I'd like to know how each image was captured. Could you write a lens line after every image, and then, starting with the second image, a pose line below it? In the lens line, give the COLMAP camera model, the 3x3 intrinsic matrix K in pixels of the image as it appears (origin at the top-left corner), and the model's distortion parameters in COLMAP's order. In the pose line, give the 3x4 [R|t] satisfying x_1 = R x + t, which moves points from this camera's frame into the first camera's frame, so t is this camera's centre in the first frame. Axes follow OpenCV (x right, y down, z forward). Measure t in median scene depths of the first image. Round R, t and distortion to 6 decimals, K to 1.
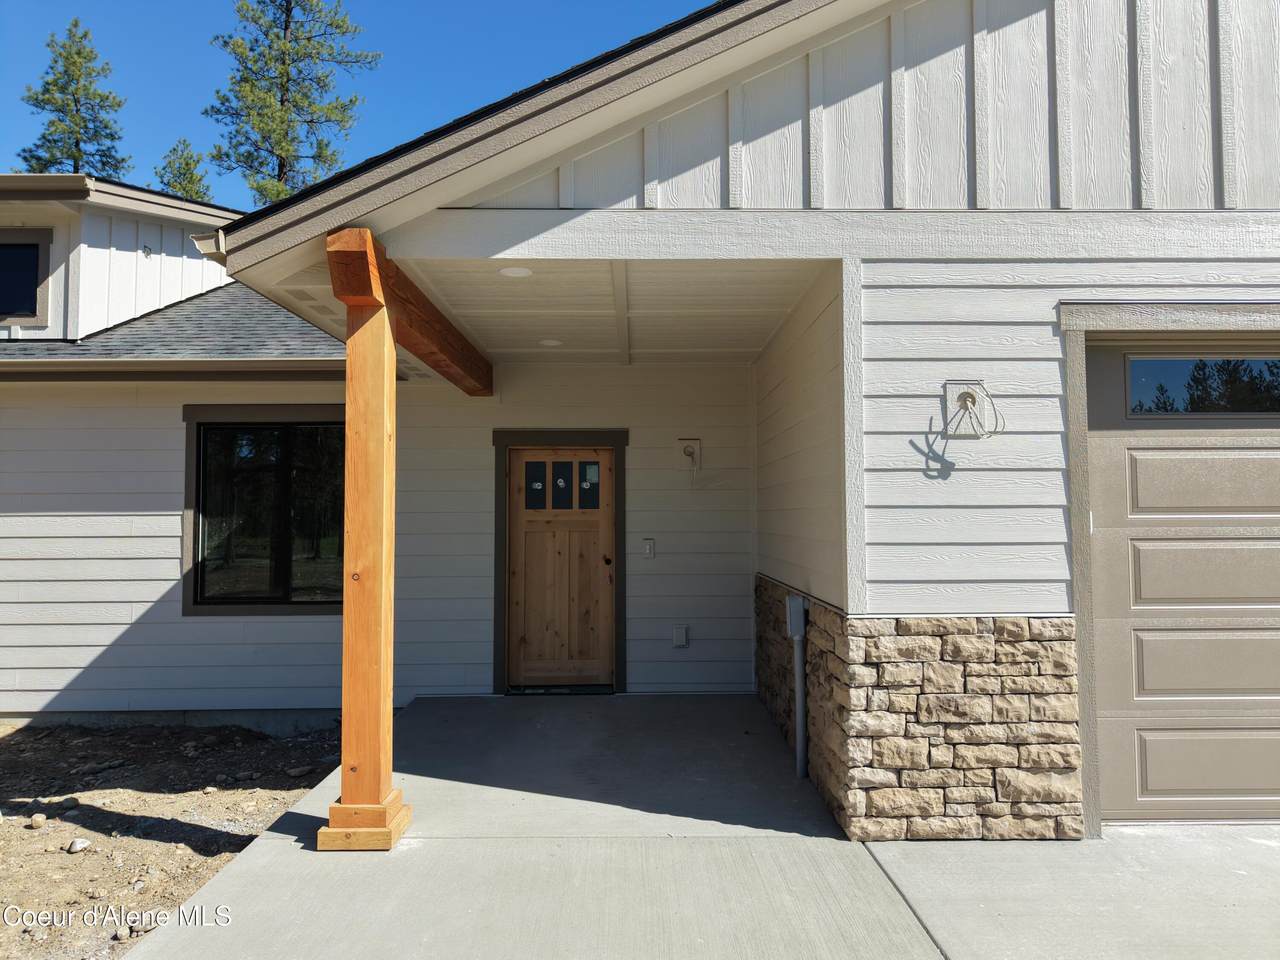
lens RADIAL K [[856.7, 0, 638.4], [0, 856.7, 482.2], [0, 0, 1]] dist [0.026108, -0.021125]
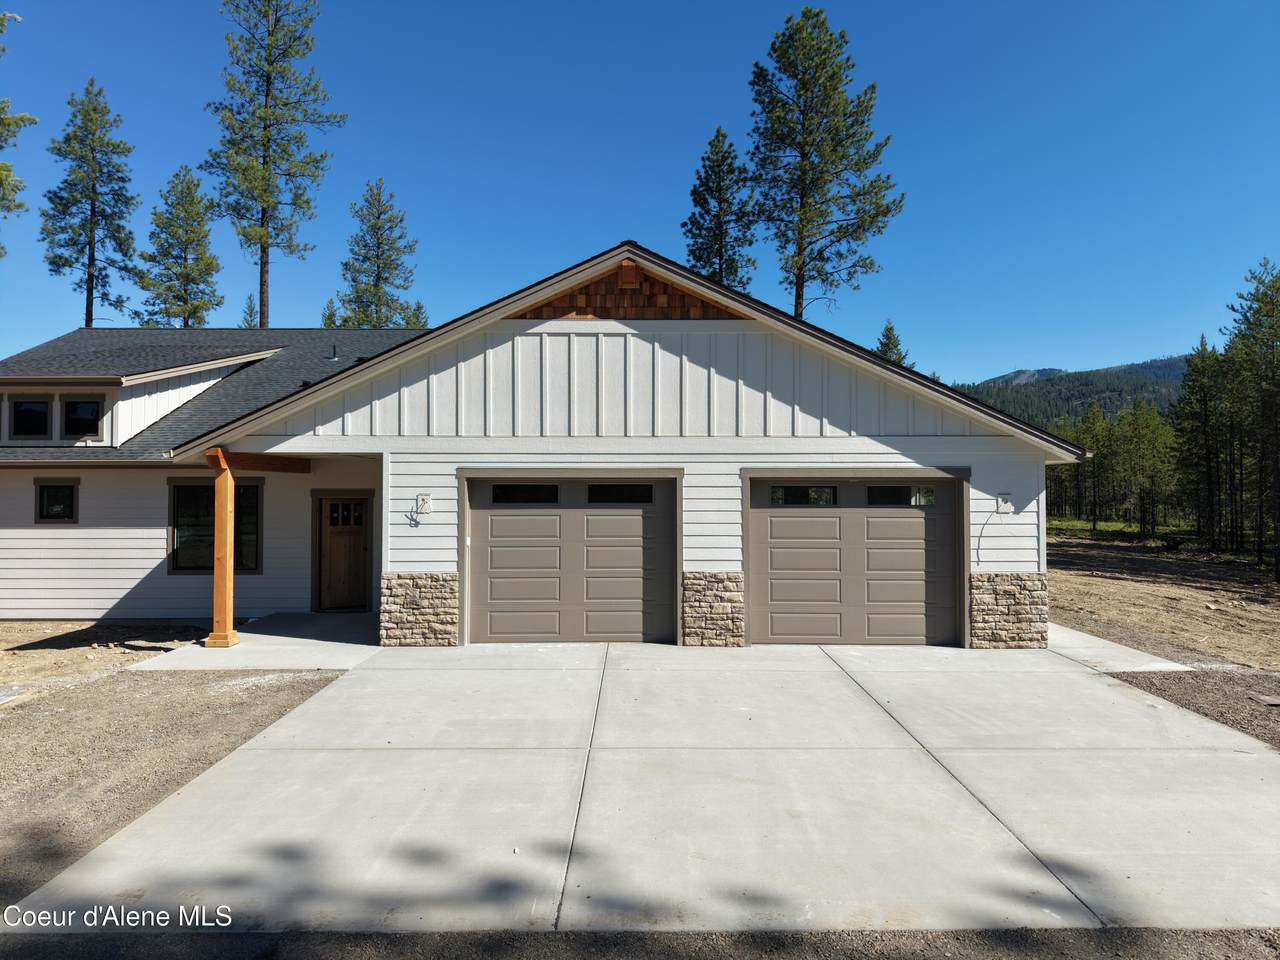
lens RADIAL K [[856.7, 0, 640.6], [0, 856.7, 473.5], [0, 0, 1]] dist [0.026108, -0.021125]
pose [[0.999968, 0.005094, -0.006144, 1.138303], [-0.004971, 0.999791, 0.019847, -0.249806], [0.006243, -0.019815, 0.999784, -1.947726]]
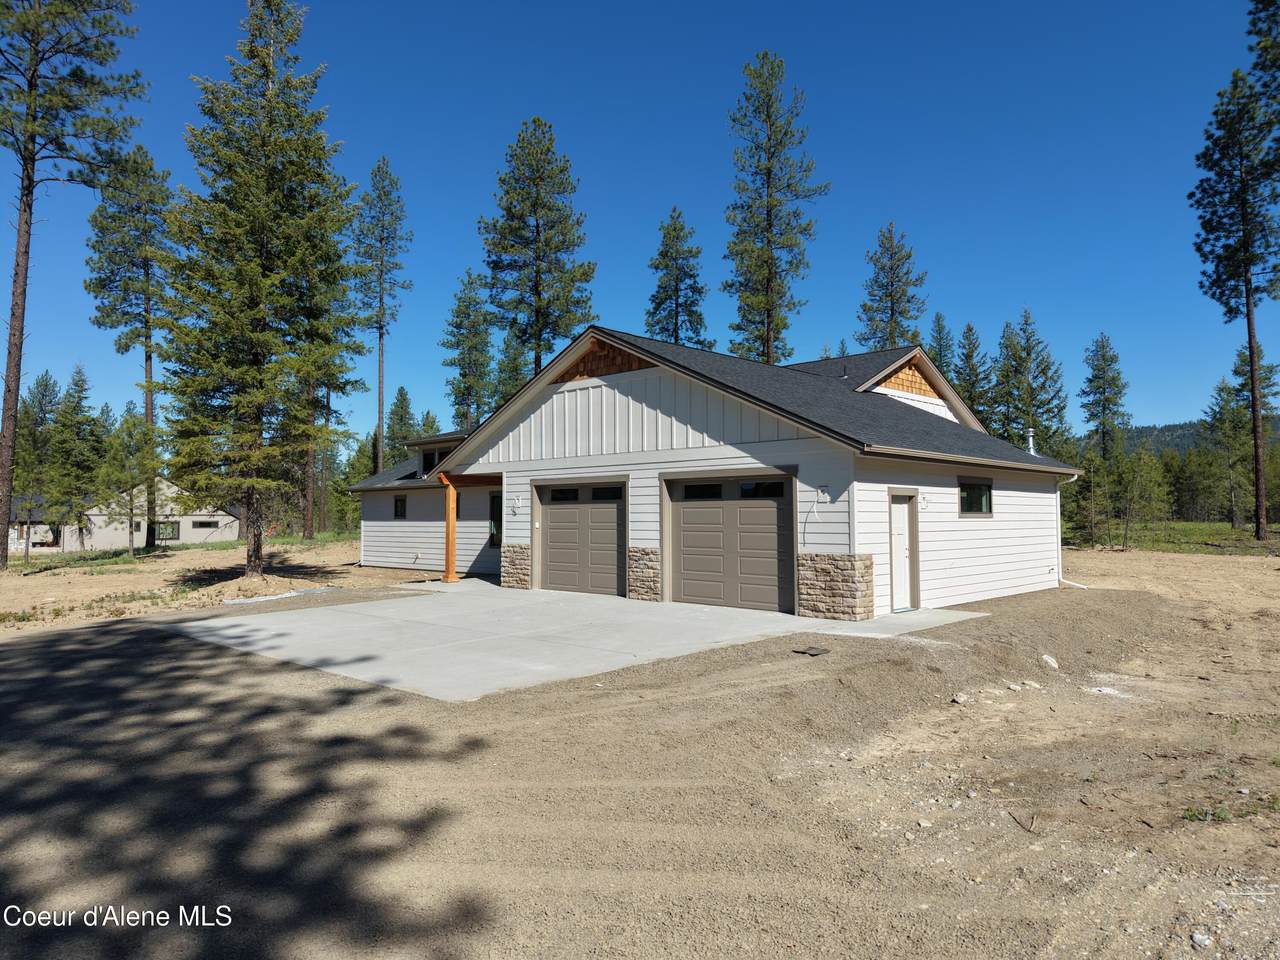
lens RADIAL K [[856.7, 0, 635.5], [0, 856.7, 475.7], [0, 0, 1]] dist [0.026108, -0.021125]
pose [[0.707912, -0.030696, -0.705633, 4.276384], [0.027631, 0.999494, -0.015760, -0.137114], [0.705760, -0.008341, 0.708402, -1.974439]]
